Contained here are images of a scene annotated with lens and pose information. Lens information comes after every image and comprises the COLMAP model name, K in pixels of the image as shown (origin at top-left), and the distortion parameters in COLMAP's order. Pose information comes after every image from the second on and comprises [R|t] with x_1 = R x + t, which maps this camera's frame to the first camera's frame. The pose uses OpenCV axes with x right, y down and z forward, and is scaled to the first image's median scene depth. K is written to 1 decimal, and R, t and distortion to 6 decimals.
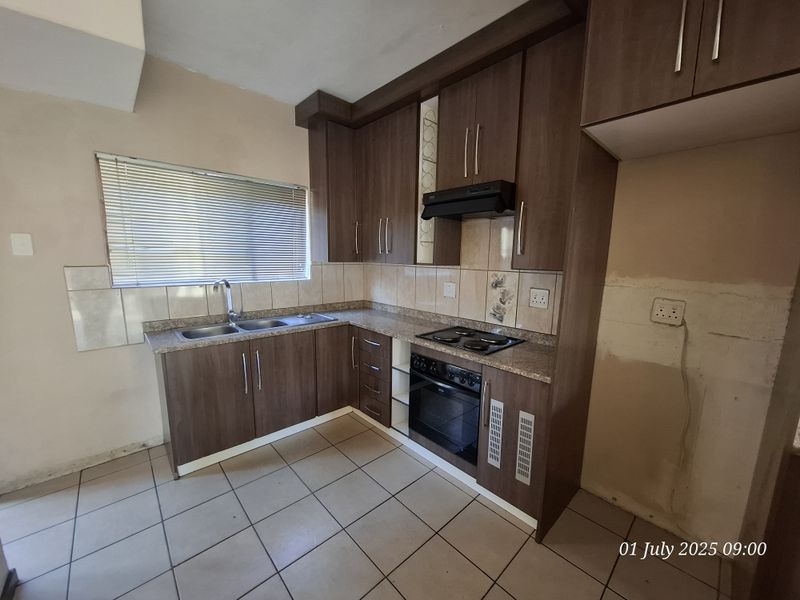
lens RADIAL K [[316.1, 0, 399.7], [0, 316.1, 304.6], [0, 0, 1]] dist [0.000733, 0.000000]
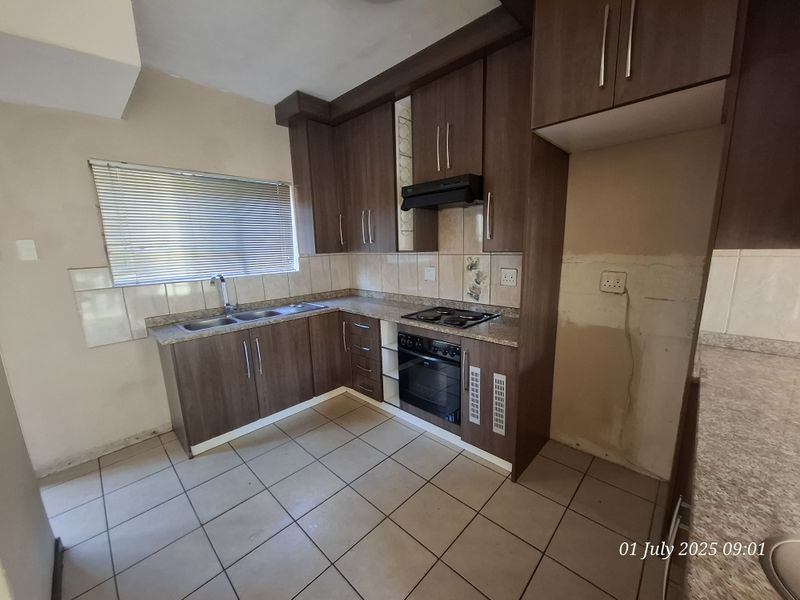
lens RADIAL K [[316.1, 0, 398.3], [0, 316.1, 301.3], [0, 0, 1]] dist [0.000733, 0.000000]
pose [[0.997429, -0.053150, 0.048068, -0.012053], [0.051914, 0.998297, 0.026614, 0.016798], [-0.049401, -0.024051, 0.998489, -0.116751]]
